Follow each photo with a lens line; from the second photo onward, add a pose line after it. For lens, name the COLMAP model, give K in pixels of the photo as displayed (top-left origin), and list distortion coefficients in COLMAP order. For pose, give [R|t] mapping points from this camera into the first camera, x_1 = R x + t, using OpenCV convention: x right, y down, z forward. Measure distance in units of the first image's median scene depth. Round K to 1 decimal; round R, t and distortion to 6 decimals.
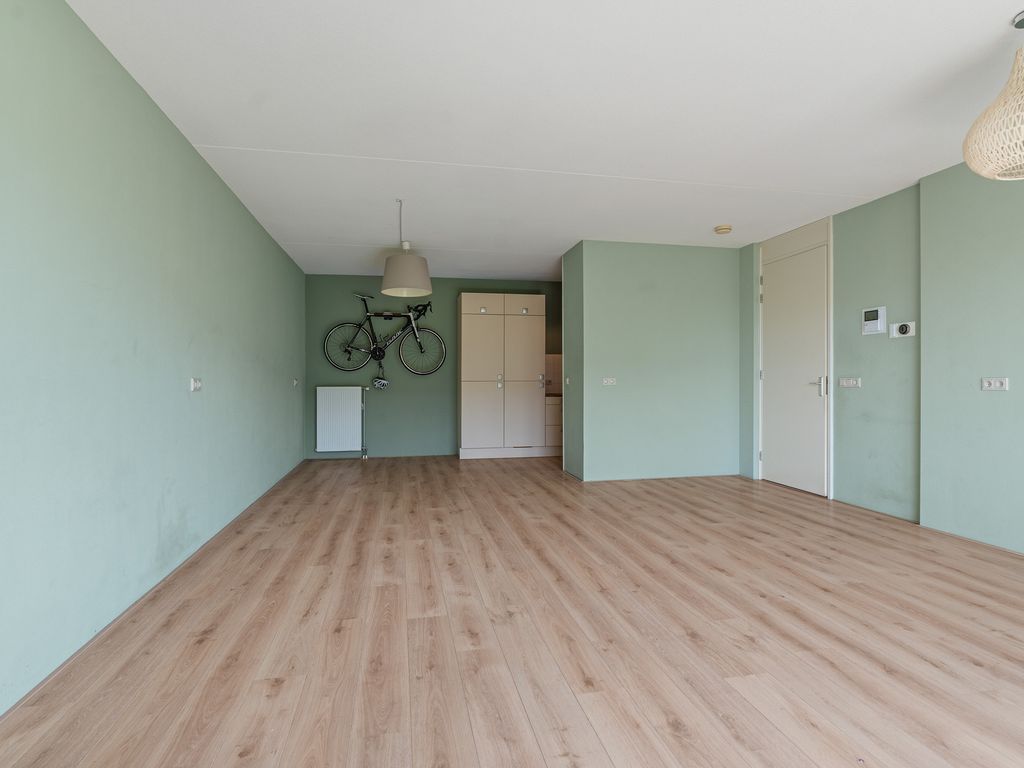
lens RADIAL K [[544.3, 0, 514.3], [0, 544.3, 368.4], [0, 0, 1]] dist [-0.002292, 0.002534]
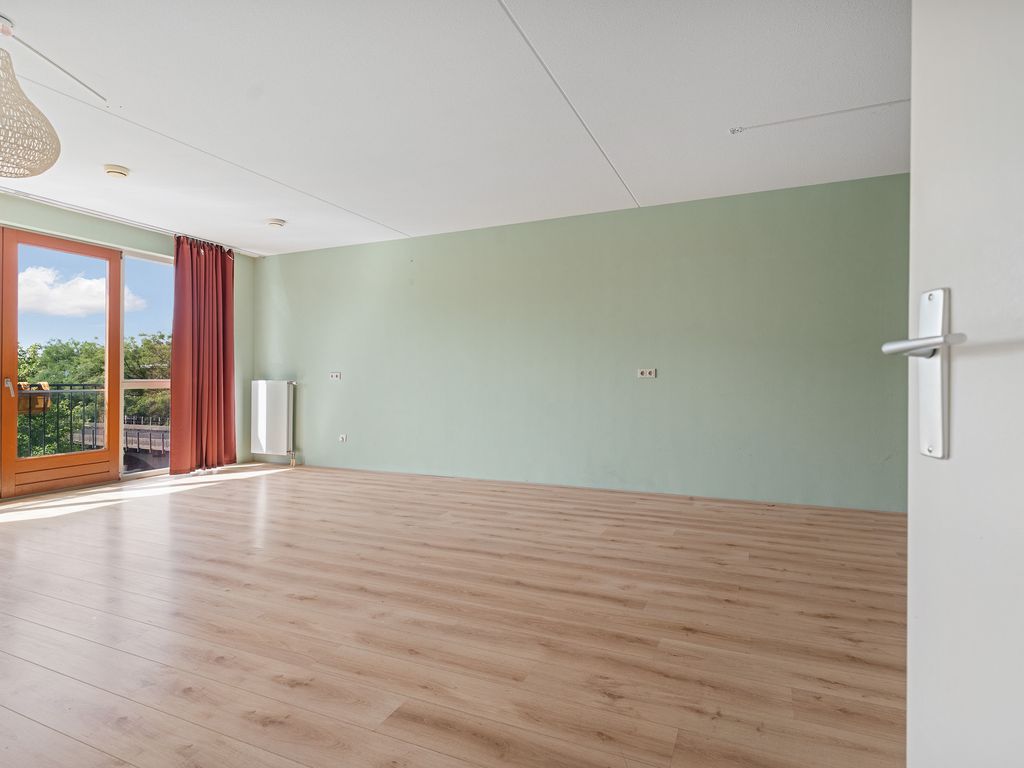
lens RADIAL K [[544.3, 0, 507.2], [0, 544.3, 383.5], [0, 0, 1]] dist [-0.002292, 0.002534]
pose [[-0.593243, 0.010570, -0.804954, 0.894240], [0.022176, 0.999749, -0.003215, 0.059736], [0.804718, -0.019758, -0.593328, 1.820679]]
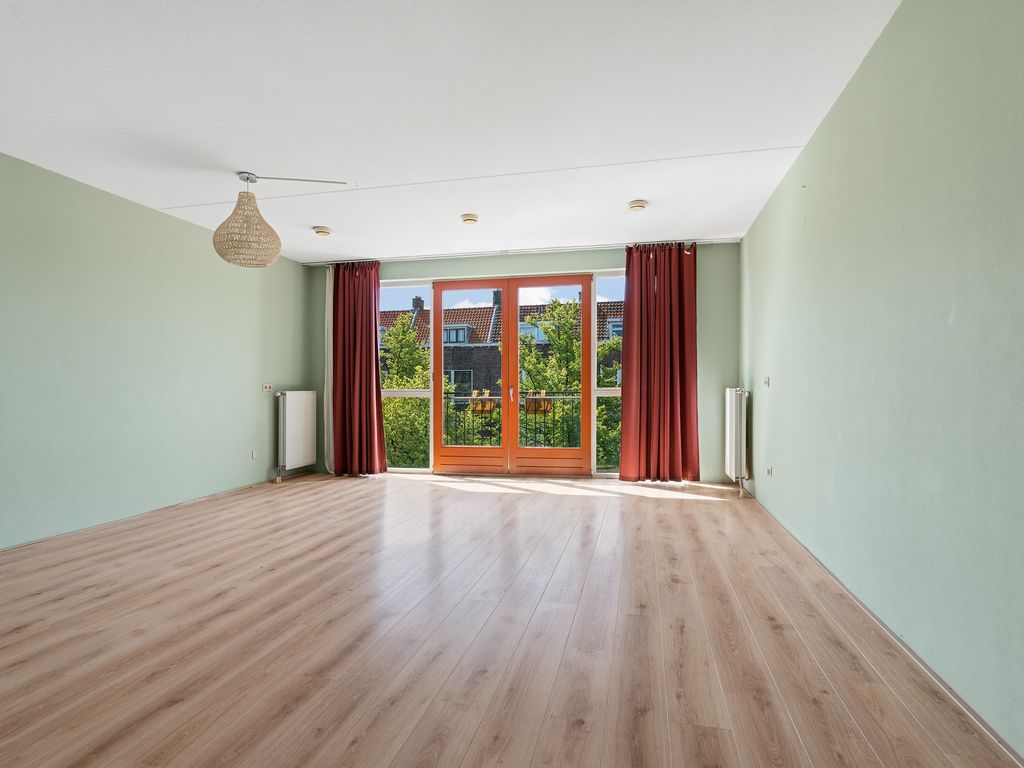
lens RADIAL K [[544.3, 0, 518.7], [0, 544.3, 384.1], [0, 0, 1]] dist [-0.002292, 0.002534]
pose [[-0.908747, 0.013634, 0.417125, -0.447303], [0.000335, 0.999490, -0.031939, 0.063313], [-0.417348, -0.028885, -0.908288, 1.680969]]
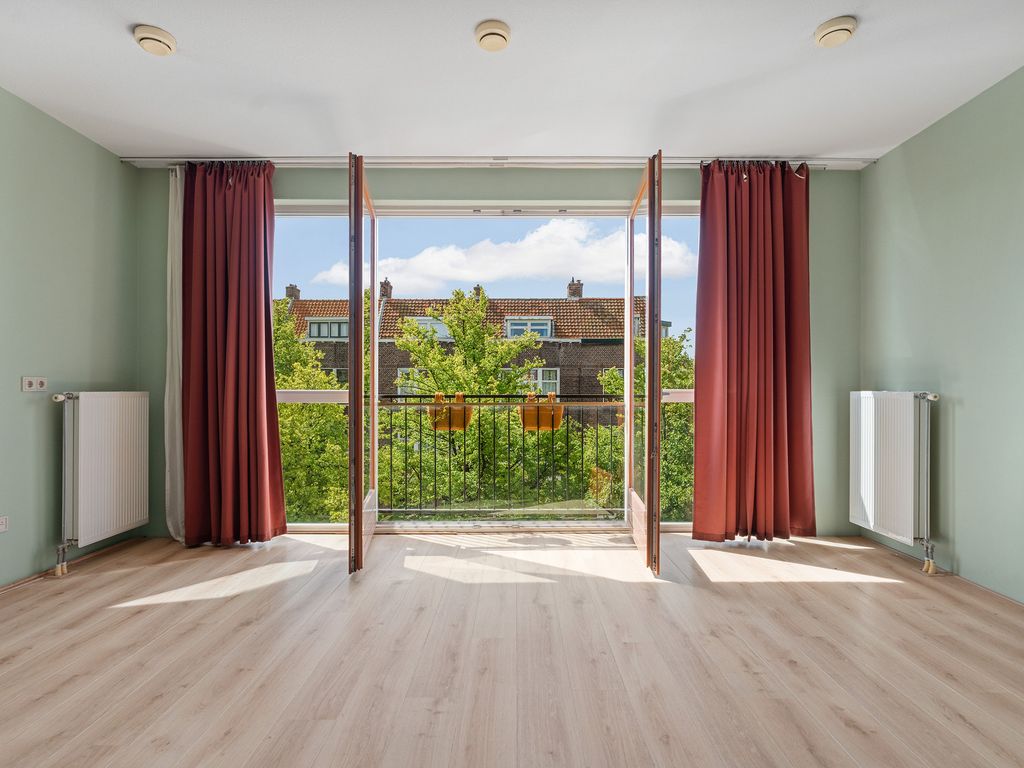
lens RADIAL K [[544.3, 0, 506.8], [0, 544.3, 383.6], [0, 0, 1]] dist [-0.002292, 0.002534]
pose [[-0.974520, 0.008701, 0.224133, 0.181906], [0.000688, 0.999359, -0.035805, 0.044738], [-0.224301, -0.034738, -0.973901, 1.006561]]
